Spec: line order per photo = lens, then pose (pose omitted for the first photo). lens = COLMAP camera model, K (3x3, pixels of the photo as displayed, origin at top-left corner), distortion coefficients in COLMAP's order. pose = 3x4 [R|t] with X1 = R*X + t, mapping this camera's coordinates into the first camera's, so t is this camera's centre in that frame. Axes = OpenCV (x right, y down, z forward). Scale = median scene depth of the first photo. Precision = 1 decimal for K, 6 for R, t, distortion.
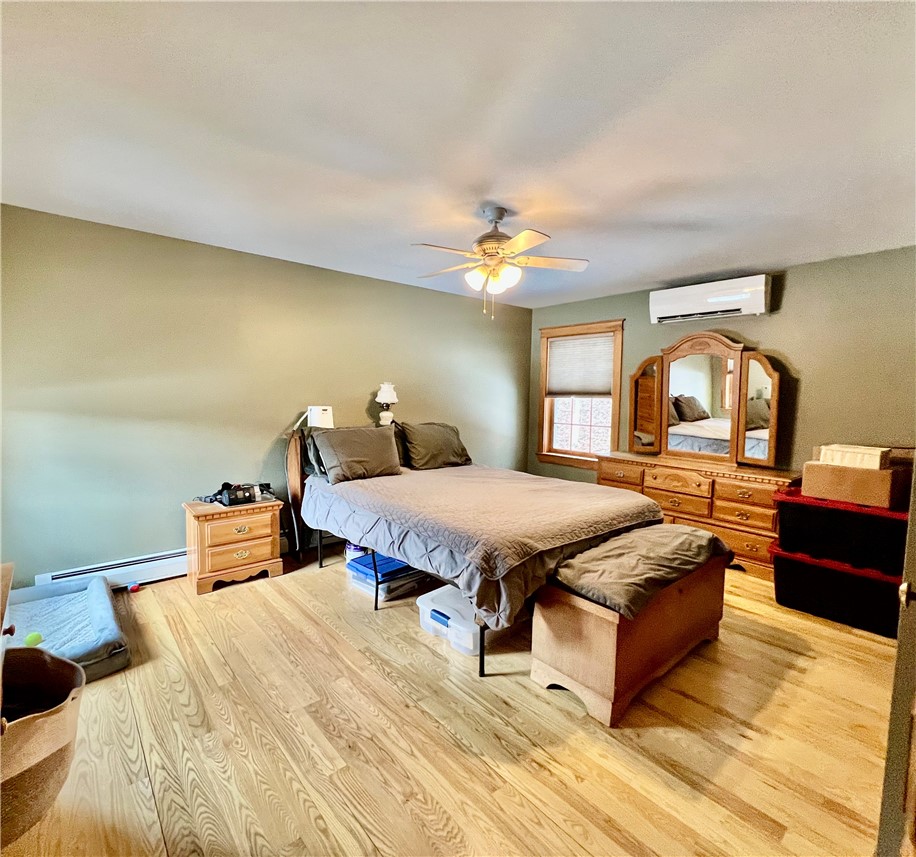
lens RADIAL K [[460.8, 0, 426.6], [0, 460.8, 428.0], [0, 0, 1]] dist [-0.001209, 0.000067]
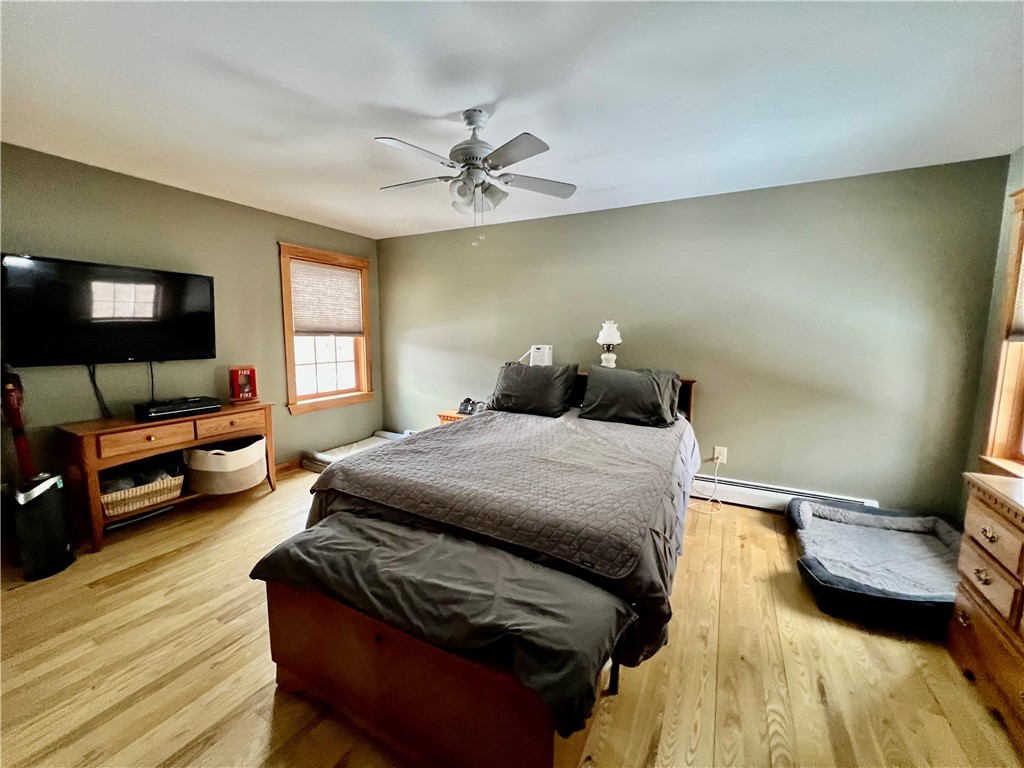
lens RADIAL K [[409.2, 0, 511.6], [0, 409.2, 383.2], [0, 0, 1]] dist [-0.002151, 0.000408]
pose [[0.389764, 0.104217, -0.914999, 0.624664], [-0.074333, 0.993894, 0.081540, -0.029939], [0.917910, 0.036234, 0.395131, 0.530668]]
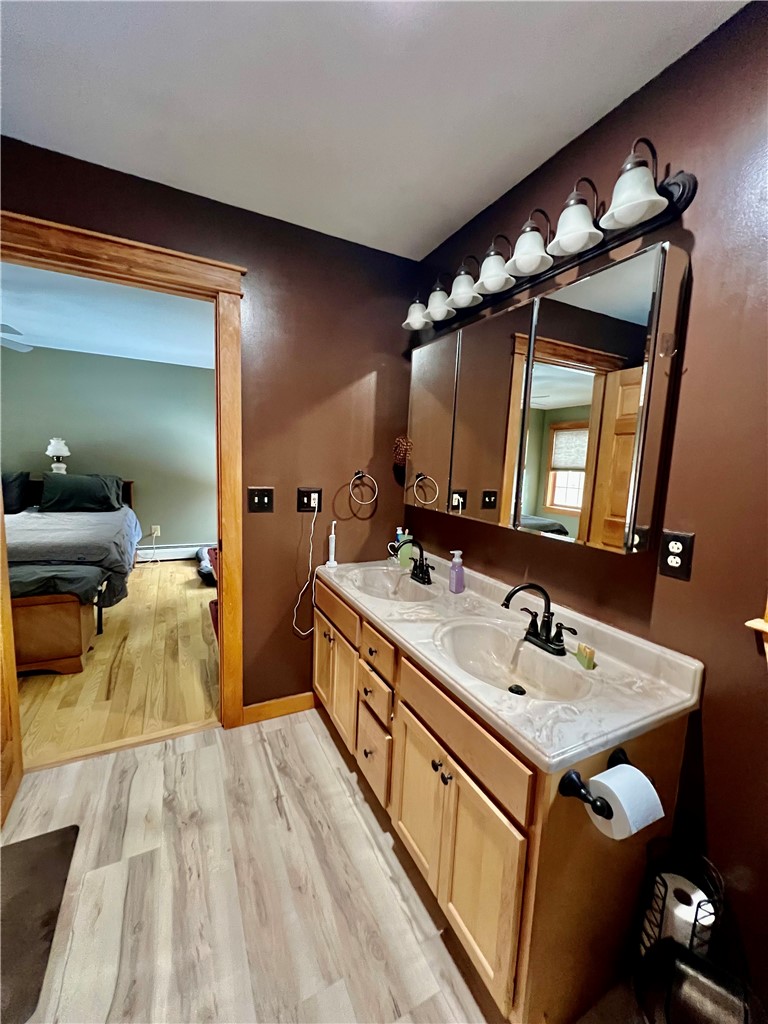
lens RADIAL K [[409.2, 0, 386.2], [0, 409.2, 512.2], [0, 0, 1]] dist [-0.002151, 0.000408]
pose [[0.978707, 0.053286, -0.198225, 0.996911], [-0.046123, 0.998111, 0.040586, 0.008713], [0.200013, -0.030580, 0.979316, 0.151919]]
